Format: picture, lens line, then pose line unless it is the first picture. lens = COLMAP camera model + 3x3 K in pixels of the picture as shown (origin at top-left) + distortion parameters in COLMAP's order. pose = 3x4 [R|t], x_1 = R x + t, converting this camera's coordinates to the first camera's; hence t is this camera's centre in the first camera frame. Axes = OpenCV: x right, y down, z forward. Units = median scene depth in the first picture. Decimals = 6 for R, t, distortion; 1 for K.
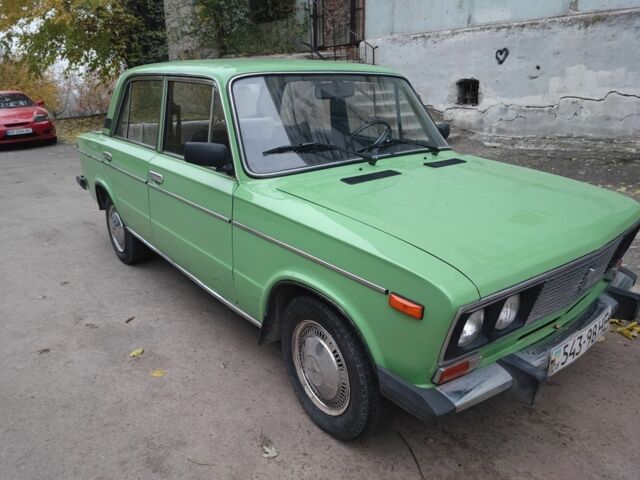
lens RADIAL K [[459.5, 0, 320.0], [0, 459.5, 240.0], [0, 0, 1]] dist [0.076639, -0.095189]
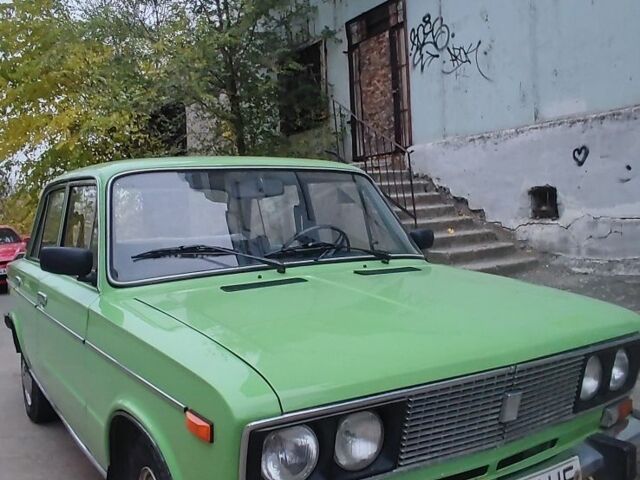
lens RADIAL K [[647.3, 0, 320.8], [0, 647.3, 245.0], [0, 0, 1]] dist [-0.005346, 0.008858]
pose [[0.990779, -0.027184, -0.132734, 0.109014], [-0.009387, 0.963541, -0.267397, 0.028147], [0.135164, 0.266177, 0.954401, -0.016861]]
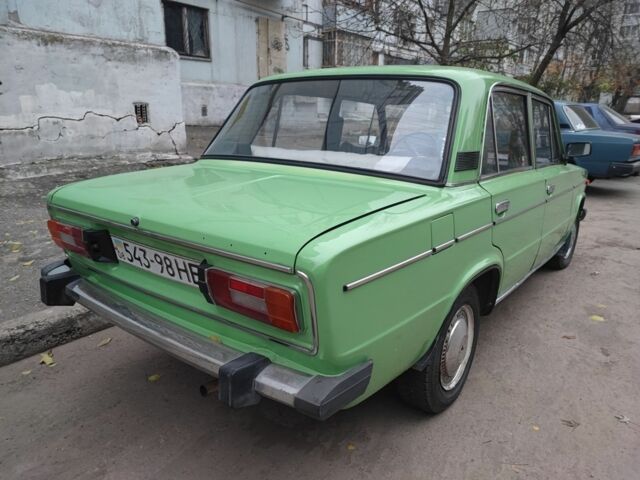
lens RADIAL K [[459.5, 0, 320.0], [0, 459.5, 240.0], [0, 0, 1]] dist [0.076639, -0.095189]
pose [[-0.228457, -0.251224, 0.940582, -0.470493], [0.288335, 0.905327, 0.311841, -0.193456], [-0.929876, 0.342445, -0.134392, 0.623906]]
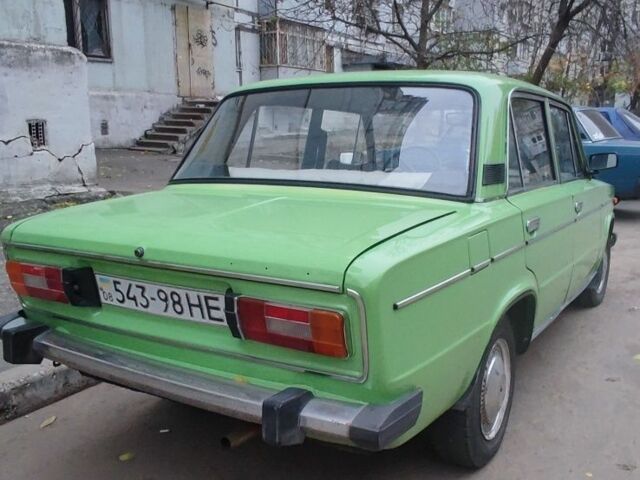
lens RADIAL K [[647.3, 0, 320.8], [0, 647.3, 245.0], [0, 0, 1]] dist [-0.005346, 0.008858]
pose [[-0.327082, -0.158120, 0.931673, -0.515813], [0.303806, 0.915969, 0.262112, -0.208244], [-0.894829, 0.368780, -0.251559, 0.671414]]
